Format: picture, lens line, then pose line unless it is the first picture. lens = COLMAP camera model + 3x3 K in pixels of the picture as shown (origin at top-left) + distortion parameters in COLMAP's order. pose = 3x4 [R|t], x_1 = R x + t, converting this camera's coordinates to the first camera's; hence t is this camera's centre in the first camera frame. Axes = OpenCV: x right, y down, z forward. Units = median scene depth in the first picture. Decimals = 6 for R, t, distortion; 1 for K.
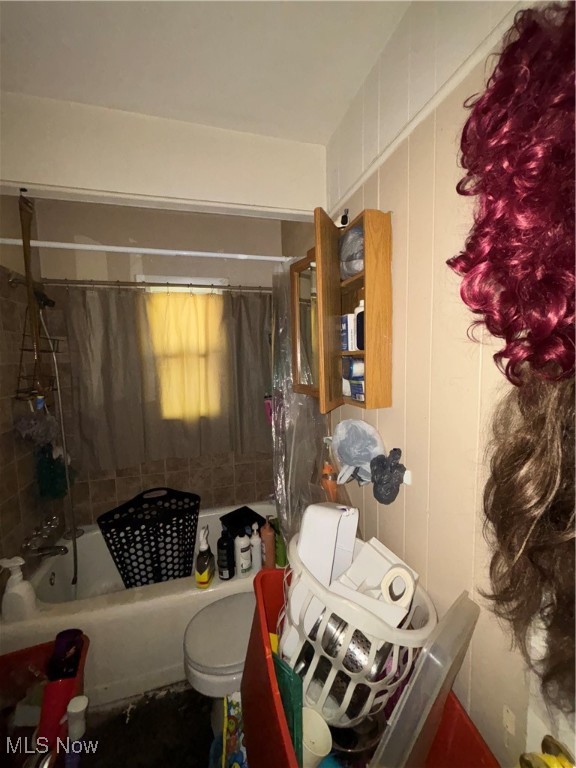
lens RADIAL K [[310.6, 0, 287.3], [0, 310.6, 385.7], [0, 0, 1]] dist [0.002984, 0.000017]
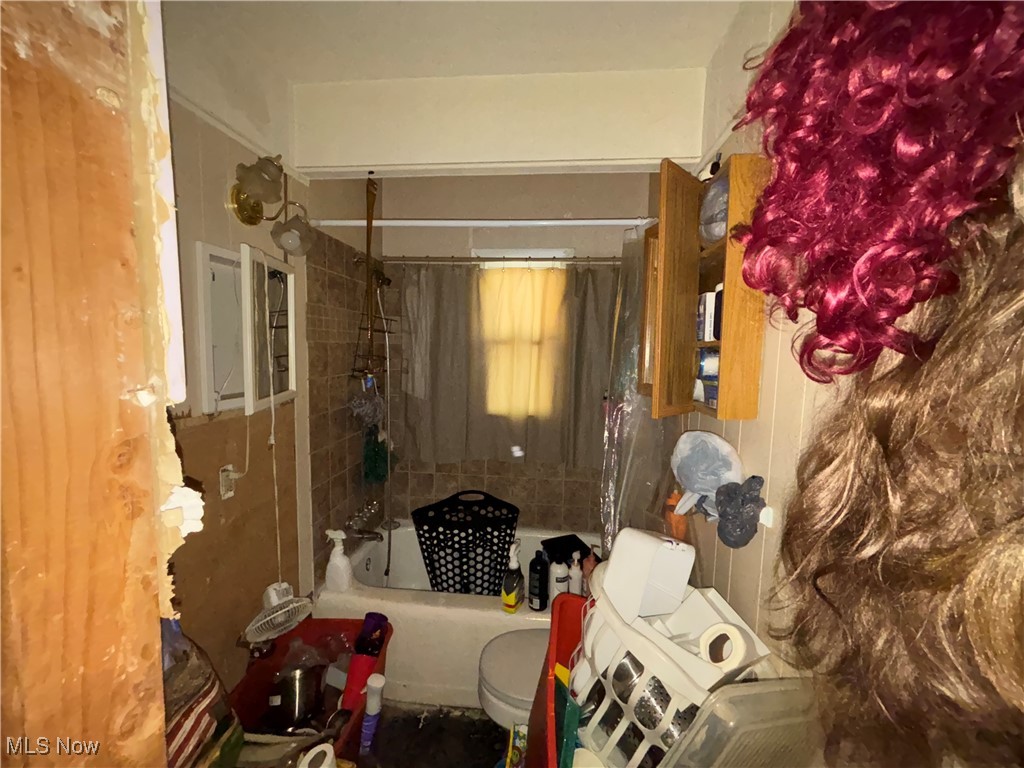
lens RADIAL K [[414.1, 0, 513.3], [0, 414.1, 386.1], [0, 0, 1]] dist [0.002984, 0.000017]
pose [[0.934105, 0.077515, -0.348480, 0.084366], [-0.078616, 0.996844, 0.011004, 0.014655], [0.348234, 0.017118, 0.937252, -0.073214]]
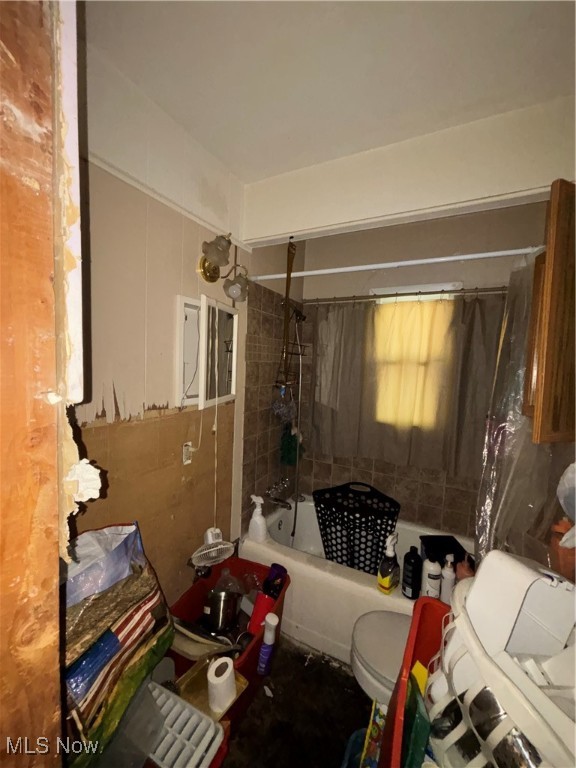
lens RADIAL K [[310.6, 0, 287.3], [0, 310.6, 385.7], [0, 0, 1]] dist [0.002984, 0.000017]
pose [[0.733740, 0.102466, -0.671660, 0.100108], [-0.122101, 0.992354, 0.018003, 0.006018], [0.668369, 0.068800, 0.740641, 0.000543]]
